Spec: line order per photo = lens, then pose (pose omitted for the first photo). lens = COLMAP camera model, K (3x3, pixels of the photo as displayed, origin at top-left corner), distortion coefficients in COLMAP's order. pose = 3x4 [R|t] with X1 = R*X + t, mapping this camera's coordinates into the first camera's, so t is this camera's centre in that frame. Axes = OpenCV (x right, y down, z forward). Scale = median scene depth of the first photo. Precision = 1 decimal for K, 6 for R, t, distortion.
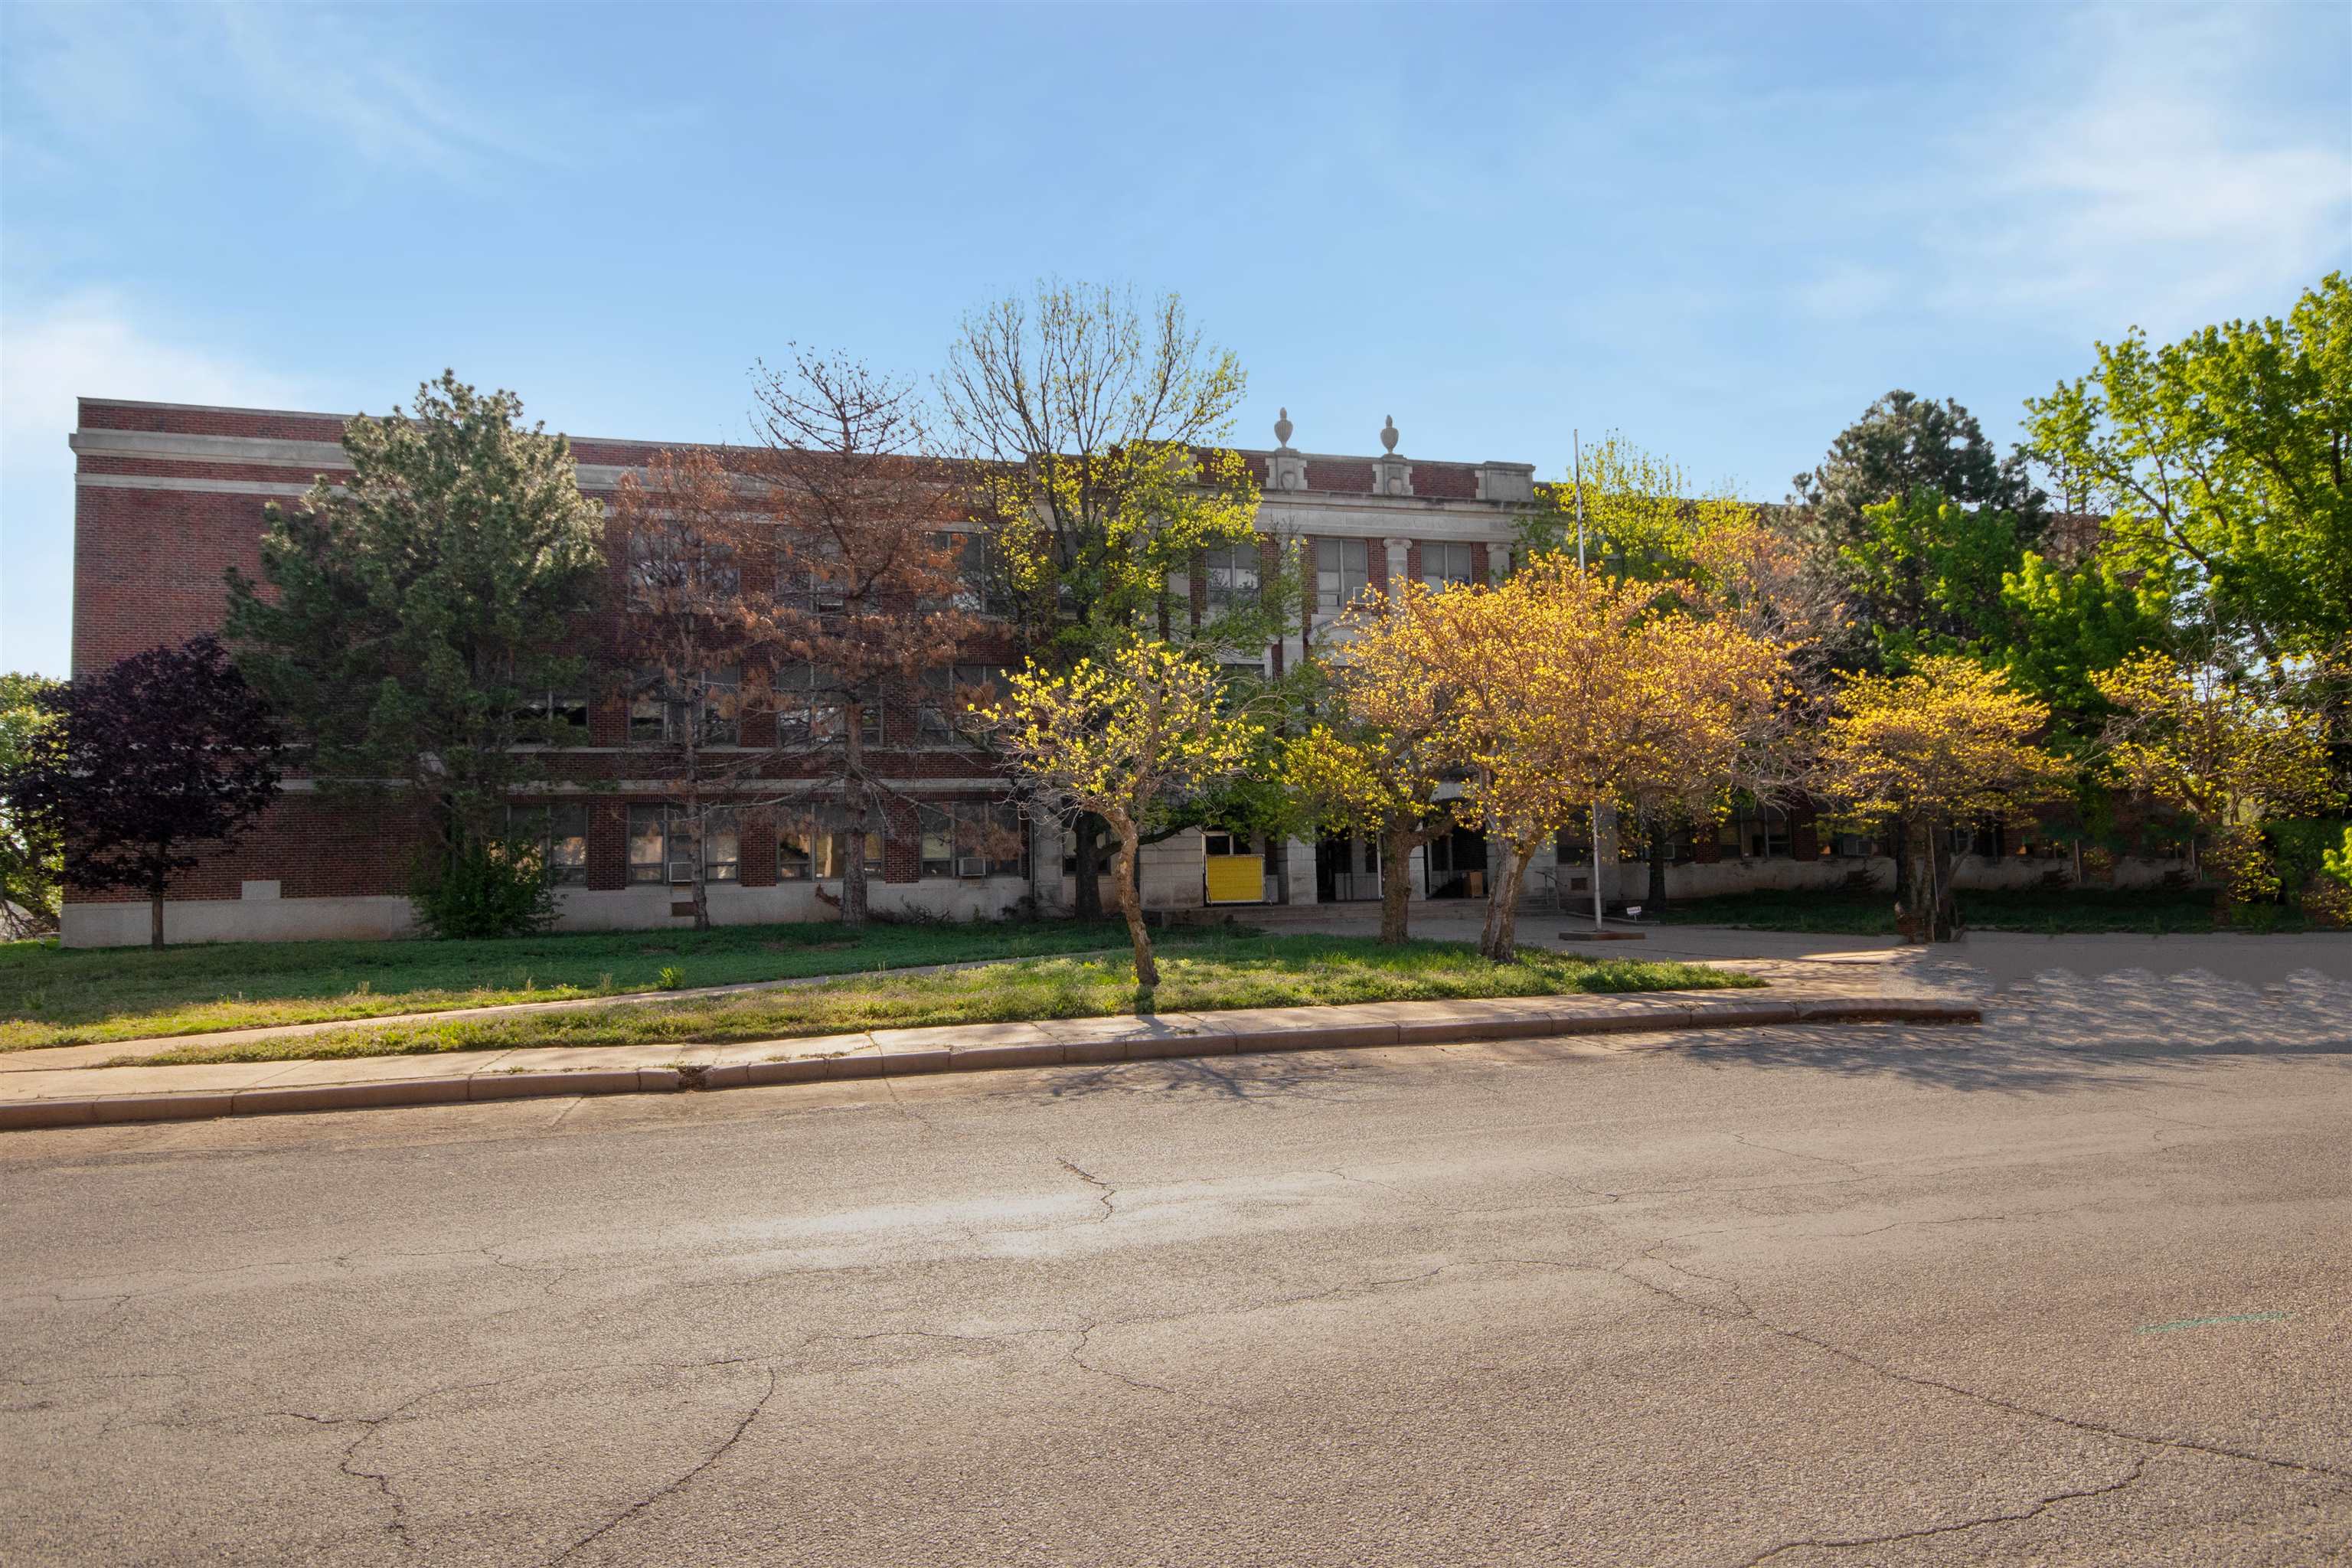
lens RADIAL K [[1392.5, 0, 1176.9], [0, 1392.5, 786.6], [0, 0, 1]] dist [0.016112, 0.002631]
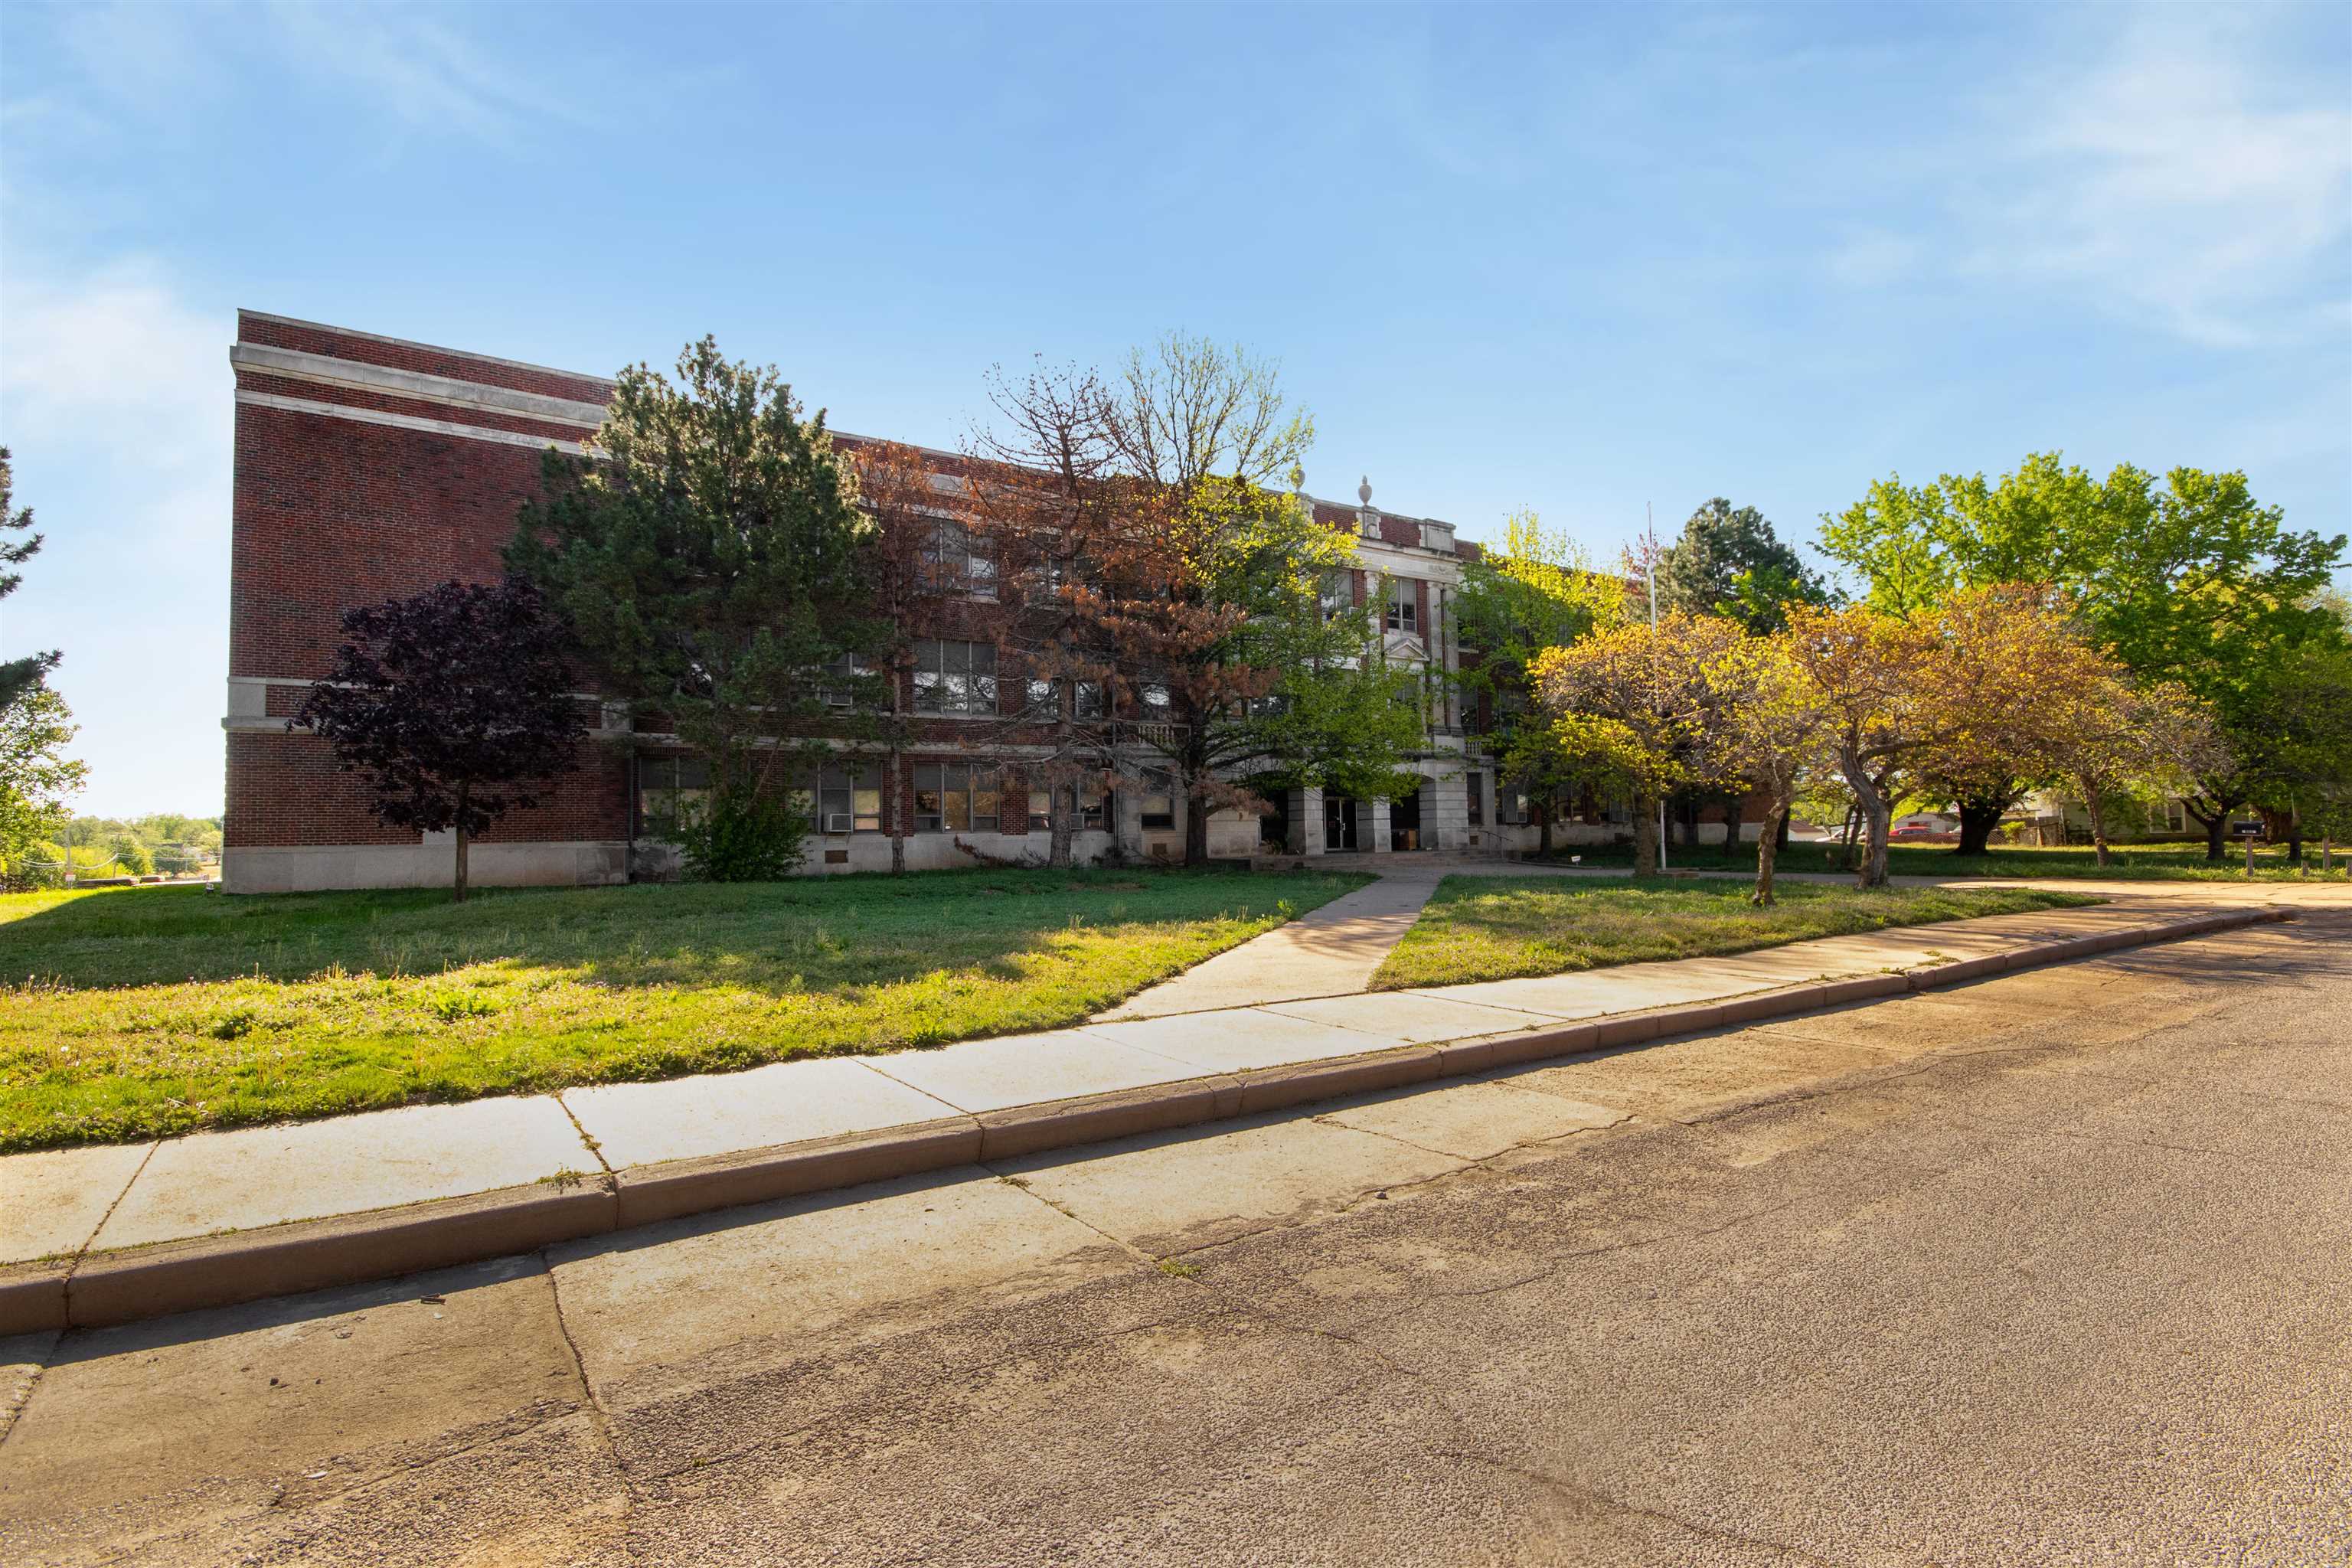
lens RADIAL K [[1116.5, 0, 1176.2], [0, 1116.5, 786.2], [0, 0, 1]] dist [-0.002877, 0.000371]
pose [[0.947727, 0.021039, 0.318388, -0.405819], [-0.024875, 0.999659, 0.007987, 0.020002], [-0.318112, -0.015490, 0.947927, 0.090538]]
